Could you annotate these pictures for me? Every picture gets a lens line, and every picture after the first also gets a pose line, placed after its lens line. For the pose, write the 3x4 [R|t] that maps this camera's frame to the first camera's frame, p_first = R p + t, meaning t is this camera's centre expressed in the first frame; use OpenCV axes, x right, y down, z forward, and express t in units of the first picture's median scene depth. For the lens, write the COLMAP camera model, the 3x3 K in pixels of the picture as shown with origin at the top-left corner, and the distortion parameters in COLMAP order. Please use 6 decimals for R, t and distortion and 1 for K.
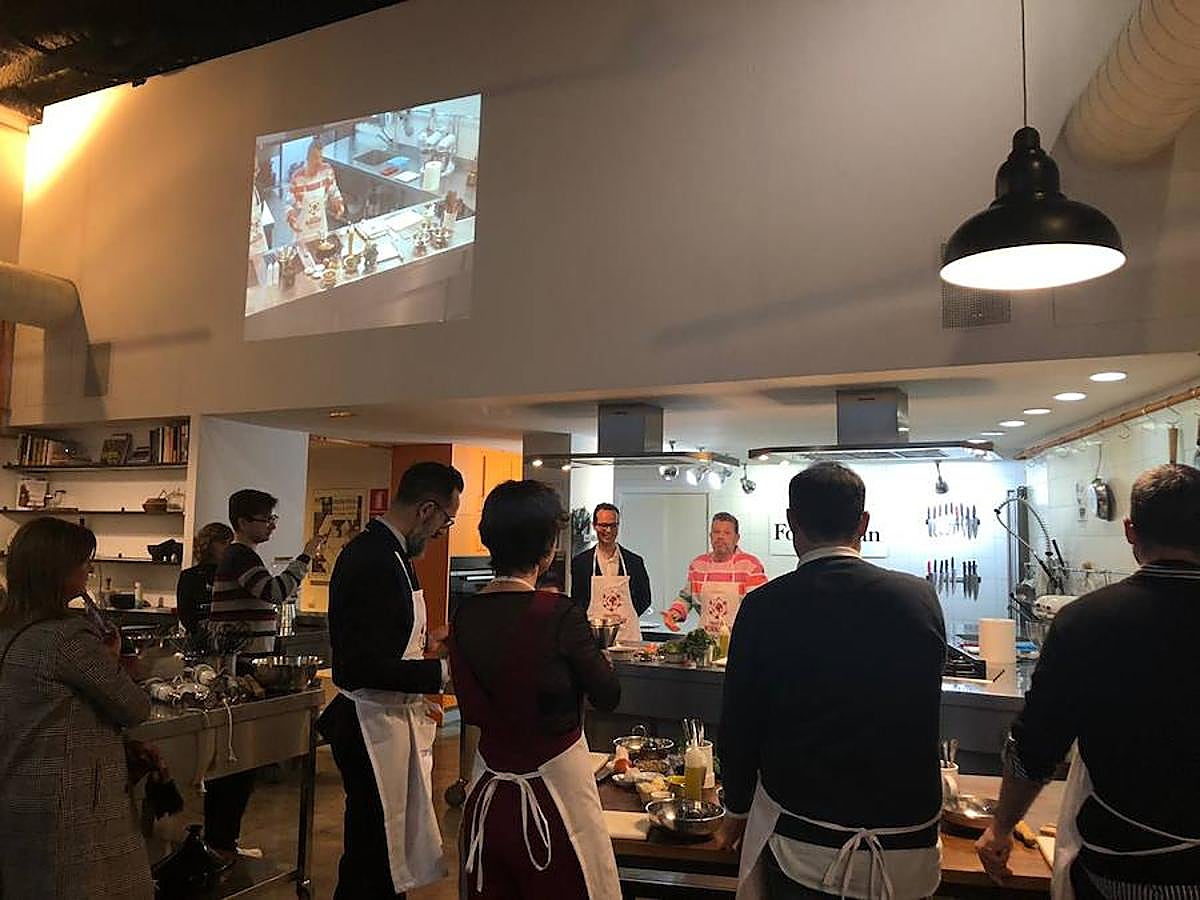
lens RADIAL K [[1018.4, 0, 600.0], [0, 1018.4, 450.0], [0, 0, 1]] dist [0.006445, 0.006698]
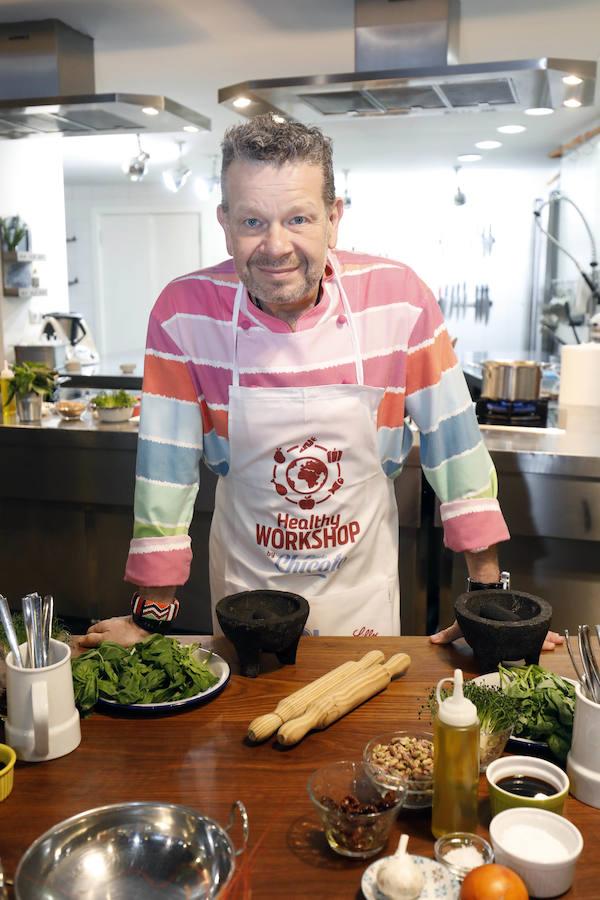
lens RADIAL K [[877.3, 0, 300.0], [0, 877.3, 450.0], [0, 0, 1]] dist [-0.009143, 0.001088]
pose [[0.982494, -0.053348, 0.178491, 0.074706], [0.003705, 0.963526, 0.267589, 0.061056], [-0.186256, -0.262243, 0.946856, 0.358809]]
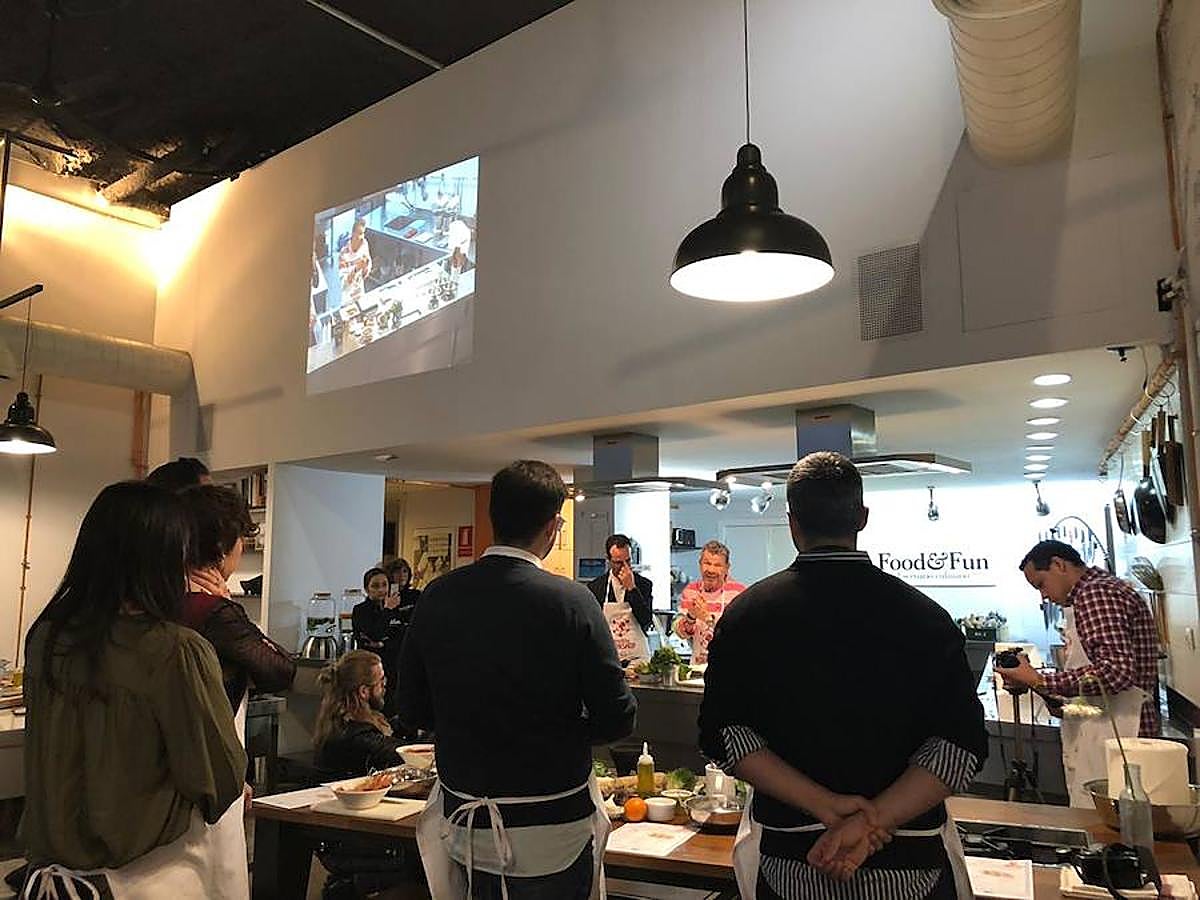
lens RADIAL K [[1025.0, 0, 600.0], [0, 1025.0, 450.0], [0, 0, 1]] dist [0.021587, -0.009298]
pose [[0.971937, -0.045311, -0.230838, 0.232661], [0.035454, 0.998281, -0.046672, 0.017861], [0.232556, 0.037178, 0.971872, -0.020479]]
